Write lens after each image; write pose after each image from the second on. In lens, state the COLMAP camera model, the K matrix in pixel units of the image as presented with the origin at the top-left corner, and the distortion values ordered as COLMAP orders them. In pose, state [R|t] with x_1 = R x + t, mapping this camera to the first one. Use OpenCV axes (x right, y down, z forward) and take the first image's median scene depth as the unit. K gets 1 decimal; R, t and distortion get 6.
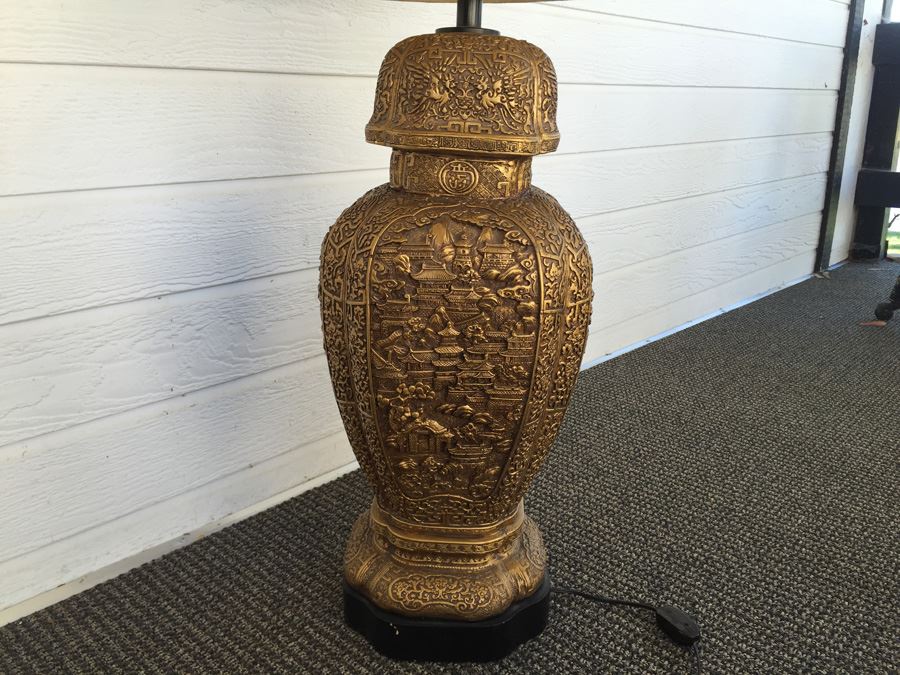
lens RADIAL K [[783.8, 0, 451.2], [0, 783.8, 333.9], [0, 0, 1]] dist [0.090144, -0.151778]
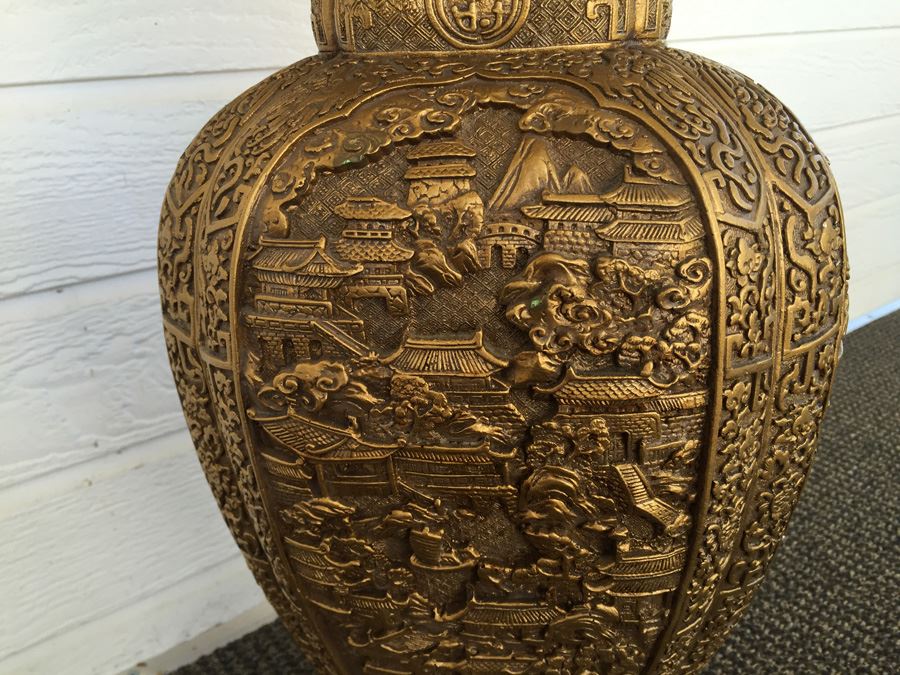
lens RADIAL K [[783.8, 0, 441.0], [0, 783.8, 338.7], [0, 0, 1]] dist [0.090144, -0.151778]
pose [[0.984897, 0.027767, -0.170902, -0.003555], [-0.011457, 0.995345, 0.095690, -0.064843], [0.172763, -0.092287, 0.980630, 0.463171]]
